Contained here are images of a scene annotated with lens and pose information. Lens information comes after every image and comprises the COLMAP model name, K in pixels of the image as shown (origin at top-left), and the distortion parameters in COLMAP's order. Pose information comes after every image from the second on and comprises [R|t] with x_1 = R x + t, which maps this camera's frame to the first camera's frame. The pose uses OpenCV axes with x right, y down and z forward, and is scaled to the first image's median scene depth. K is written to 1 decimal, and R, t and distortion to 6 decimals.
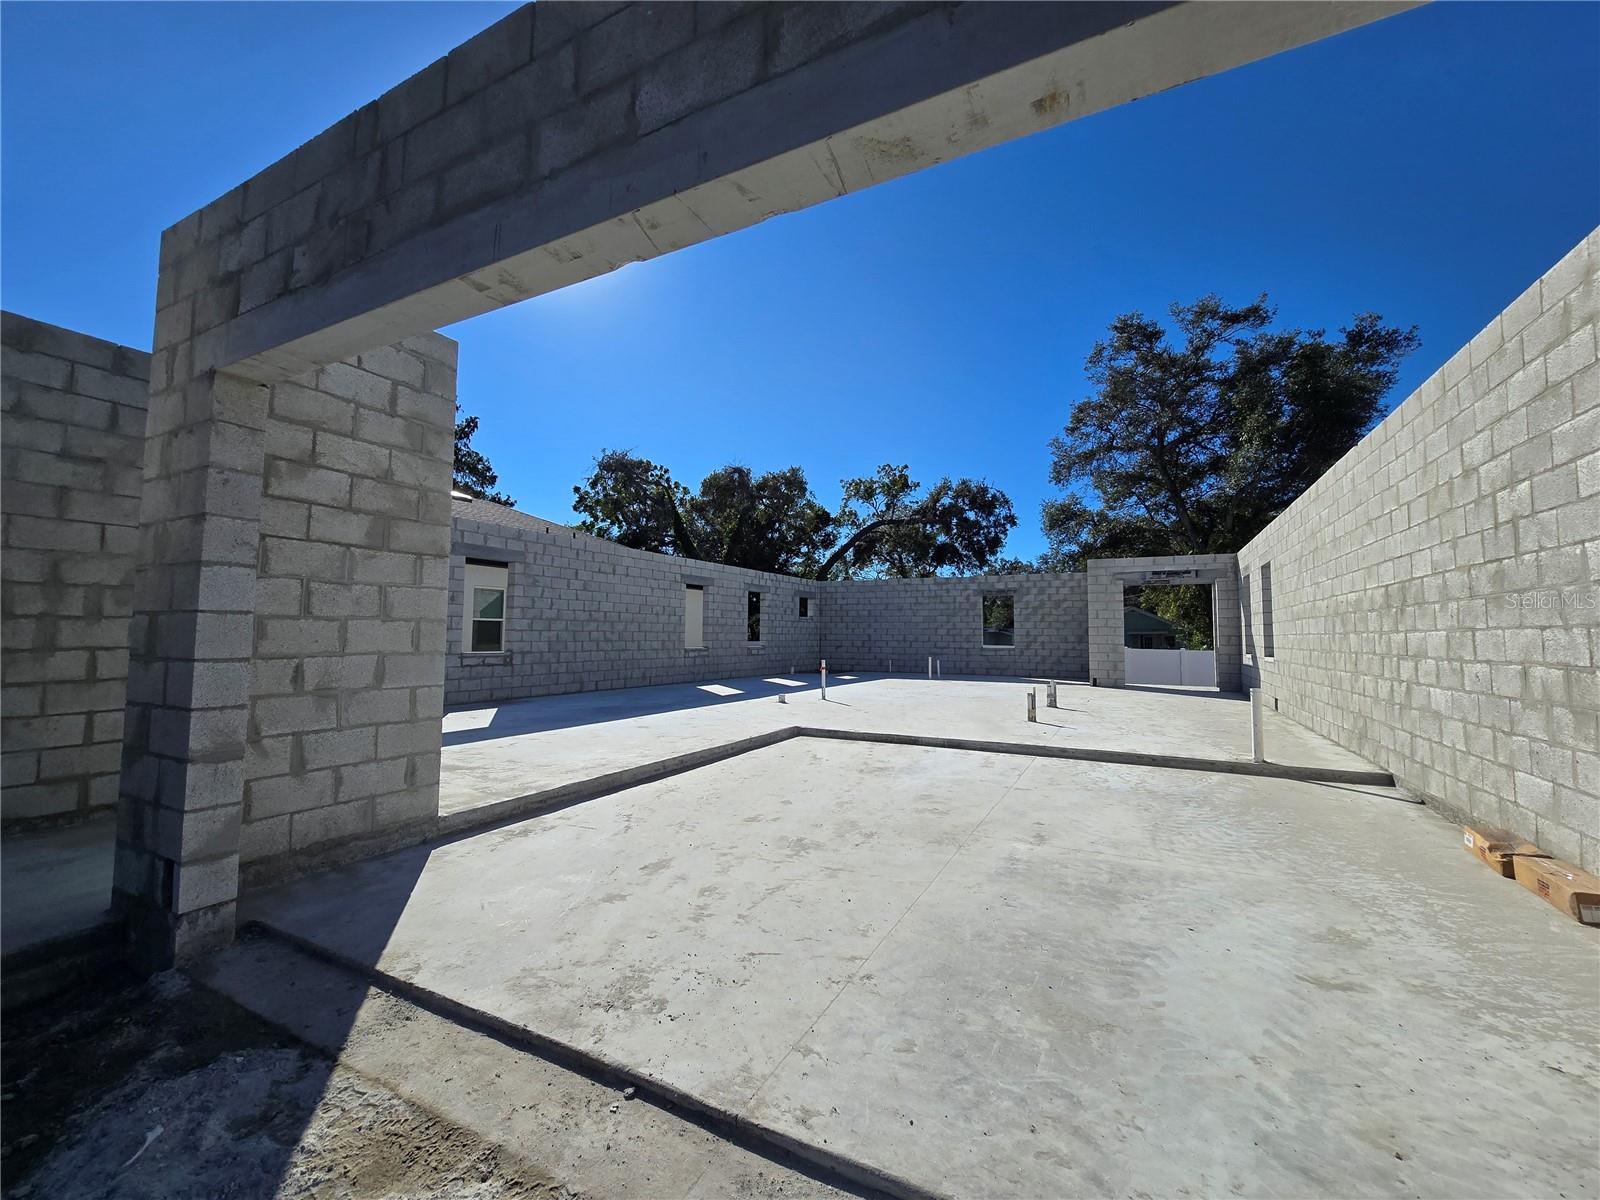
lens RADIAL K [[655.0, 0, 805.0], [0, 655.0, 594.9], [0, 0, 1]] dist [-0.003644, 0.000152]
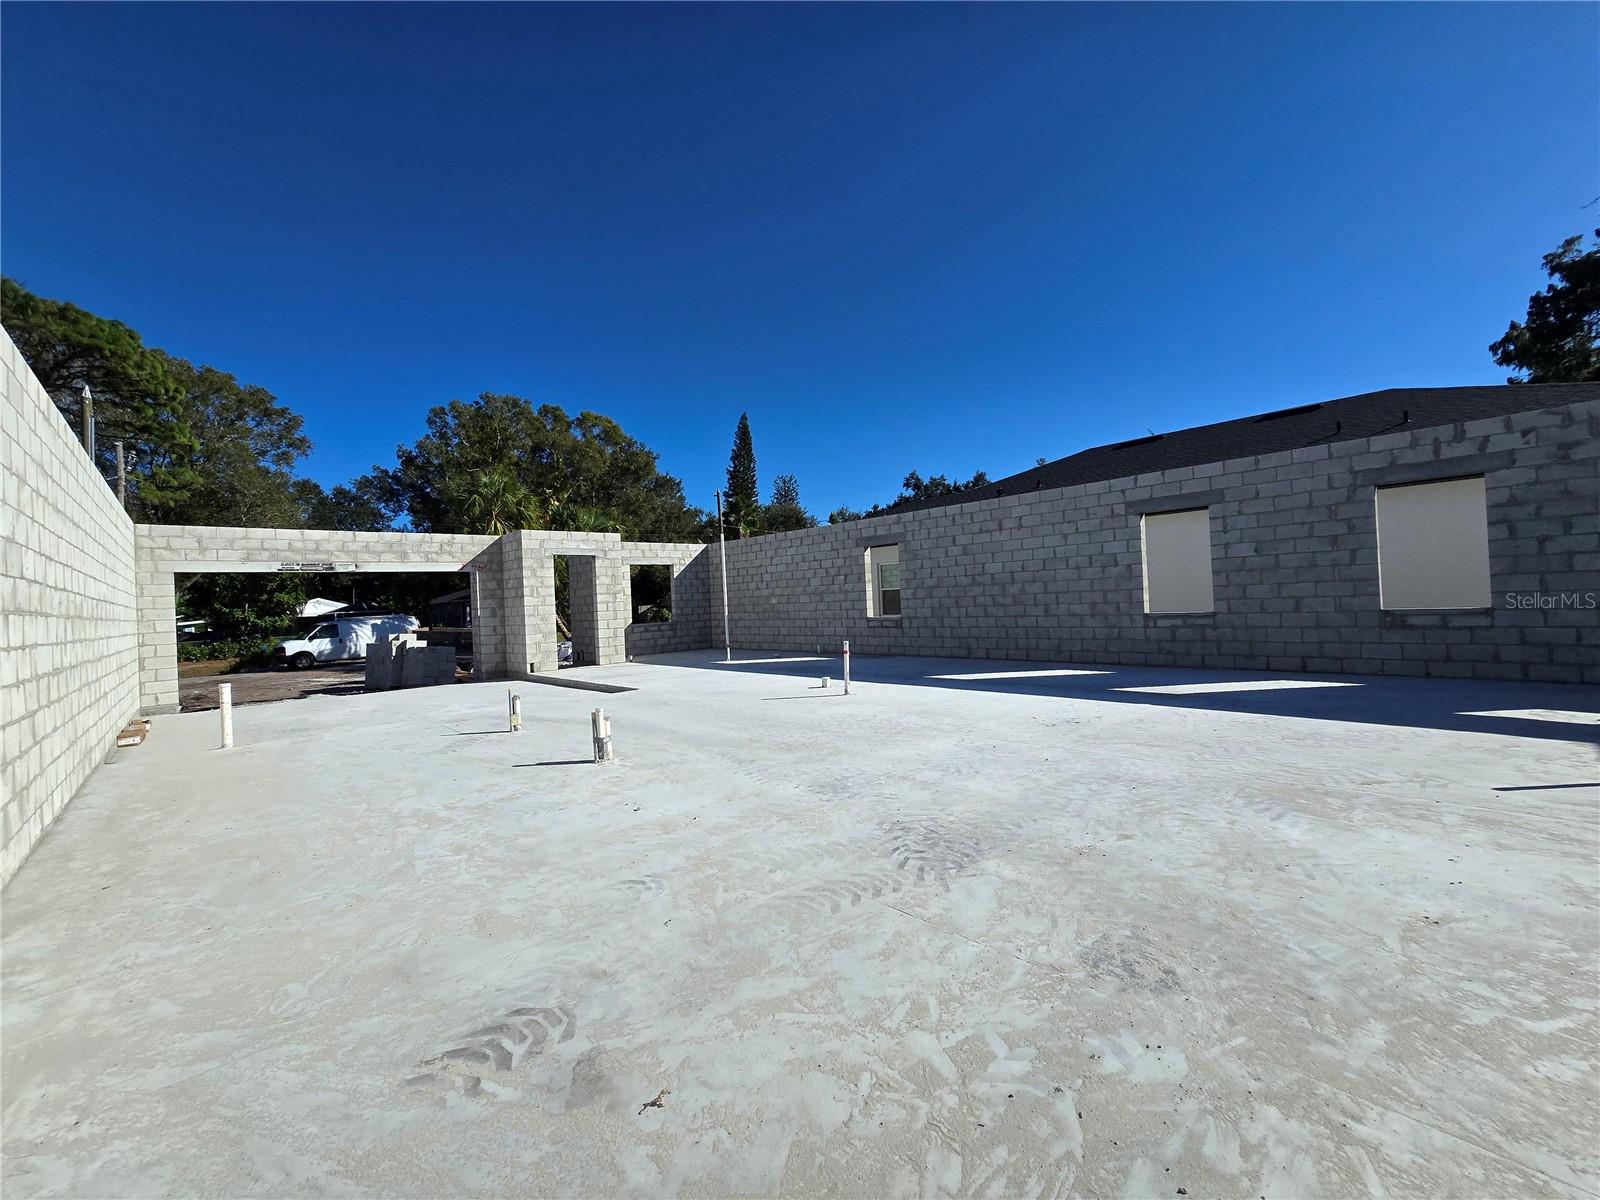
lens RADIAL K [[655.0, 0, 808.1], [0, 655.0, 592.1], [0, 0, 1]] dist [-0.003644, 0.000152]
pose [[-0.340003, -0.004840, -0.940412, 0.658537], [0.100432, 0.994081, -0.041427, 0.065114], [0.935046, -0.108533, -0.337504, 1.098797]]
